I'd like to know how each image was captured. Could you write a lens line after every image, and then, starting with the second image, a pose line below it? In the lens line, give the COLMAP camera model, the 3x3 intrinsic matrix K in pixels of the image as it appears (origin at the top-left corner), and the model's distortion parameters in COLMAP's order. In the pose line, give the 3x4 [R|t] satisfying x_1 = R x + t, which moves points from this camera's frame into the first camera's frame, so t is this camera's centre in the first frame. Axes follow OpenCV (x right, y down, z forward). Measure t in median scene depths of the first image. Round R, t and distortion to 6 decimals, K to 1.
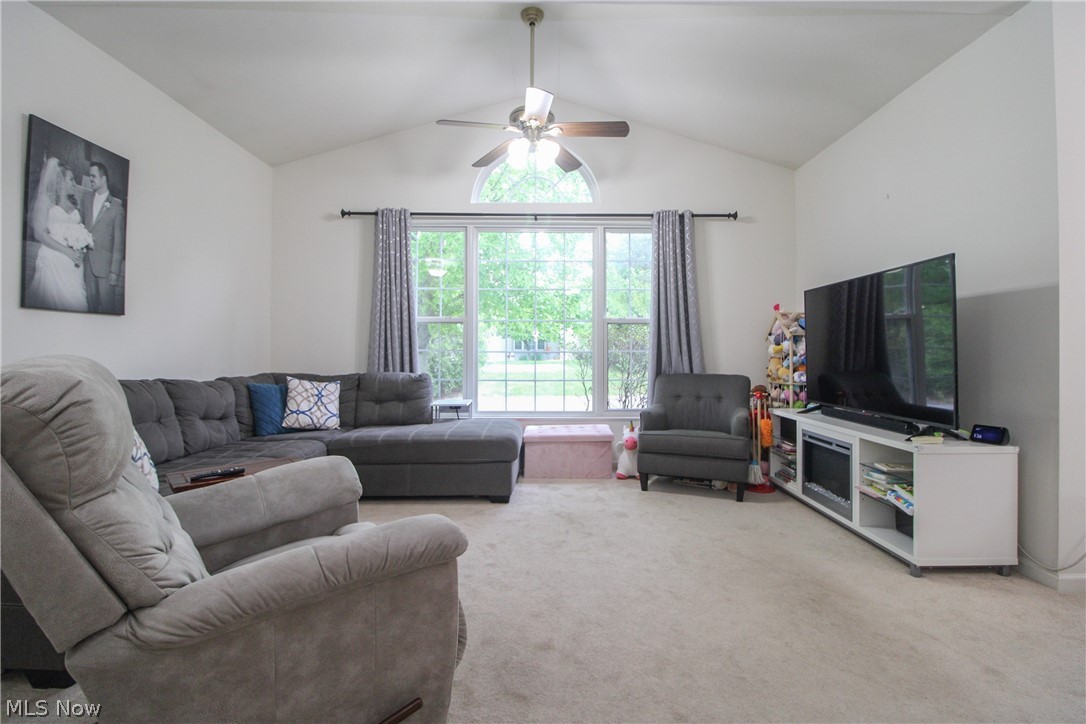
lens RADIAL K [[515.6, 0, 556.1], [0, 515.6, 348.6], [0, 0, 1]] dist [-0.001156, -0.013404]
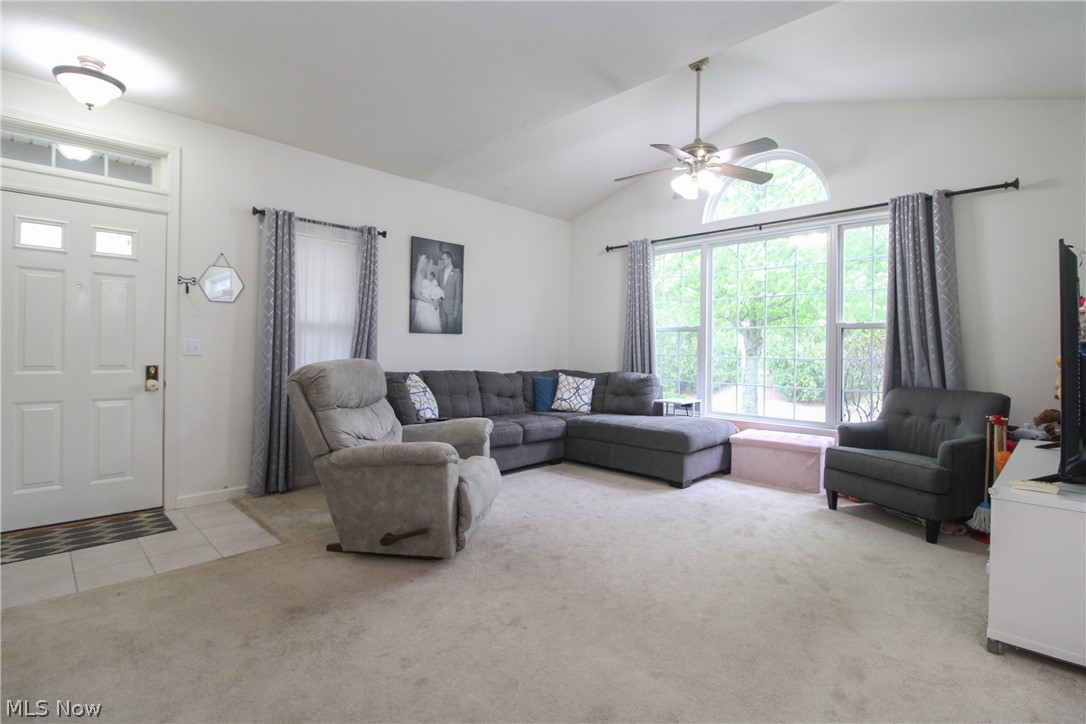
lens RADIAL K [[519.2, 0, 538.1], [0, 519.2, 348.4], [0, 0, 1]] dist [0.001257, -0.012254]
pose [[0.690810, 0.004969, -0.723019, 0.547507], [-0.005623, 0.999983, 0.001500, -0.016535], [0.723015, 0.003029, 0.690826, -0.042658]]
